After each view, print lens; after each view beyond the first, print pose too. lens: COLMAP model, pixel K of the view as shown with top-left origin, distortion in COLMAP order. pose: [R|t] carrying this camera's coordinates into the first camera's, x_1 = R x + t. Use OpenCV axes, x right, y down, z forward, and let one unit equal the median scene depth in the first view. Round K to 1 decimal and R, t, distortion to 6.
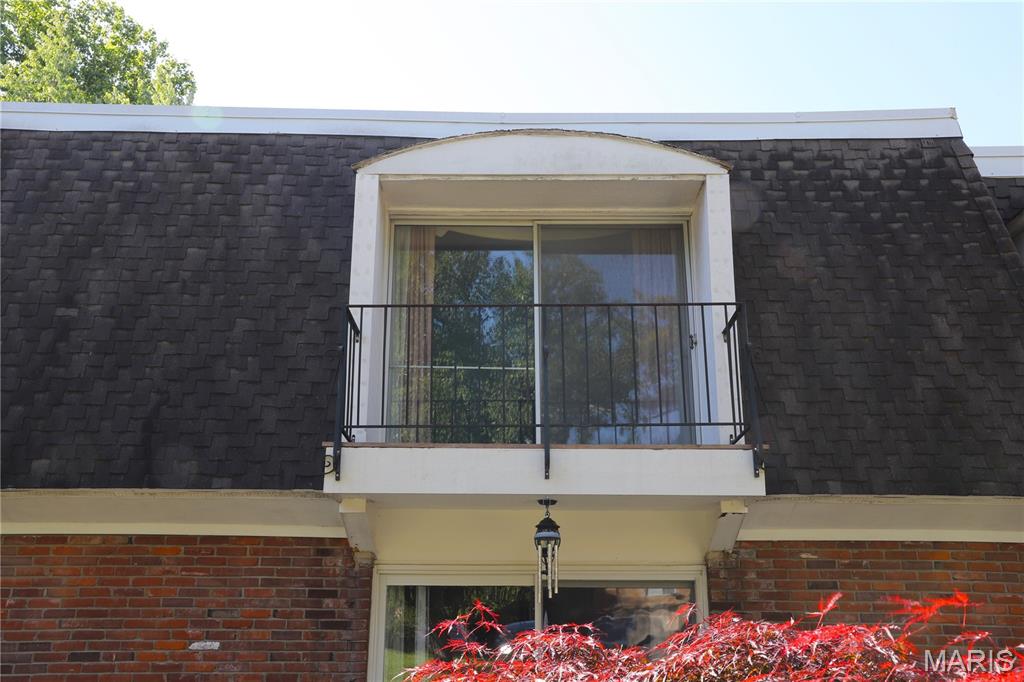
lens RADIAL K [[1002.4, 0, 511.1], [0, 1002.4, 367.9], [0, 0, 1]] dist [-0.008932, 0.218150]
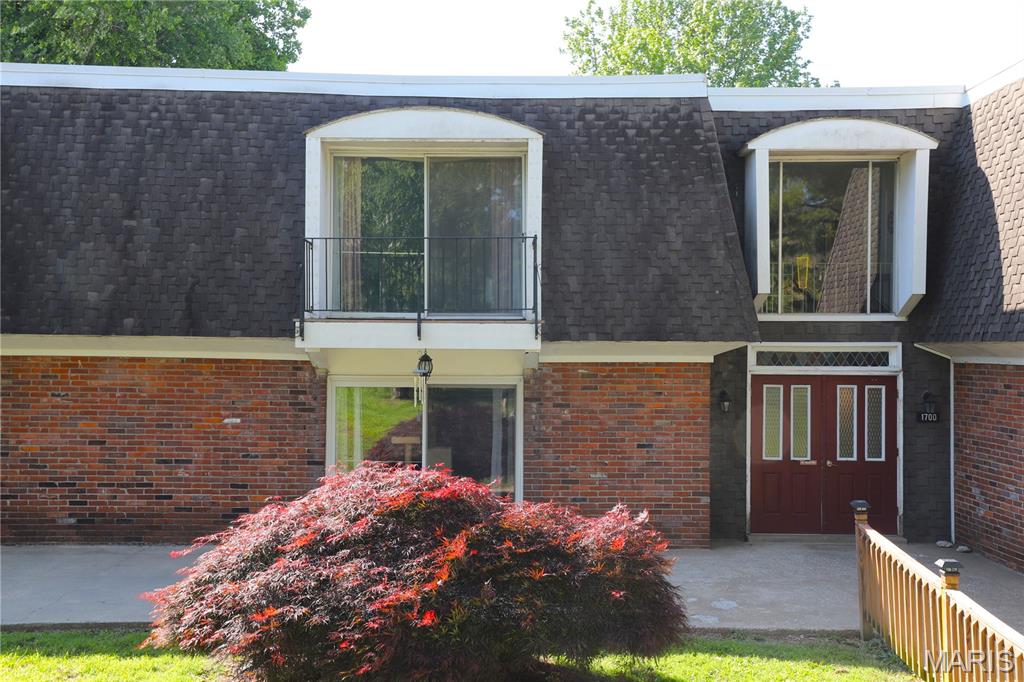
lens RADIAL K [[1002.4, 0, 511.1], [0, 1002.4, 367.9], [0, 0, 1]] dist [-0.008932, 0.218150]
pose [[0.999757, 0.002901, 0.021830, 0.133380], [-0.008930, 0.959525, 0.281482, -0.289393], [-0.020130, -0.281609, 0.959318, -0.616244]]
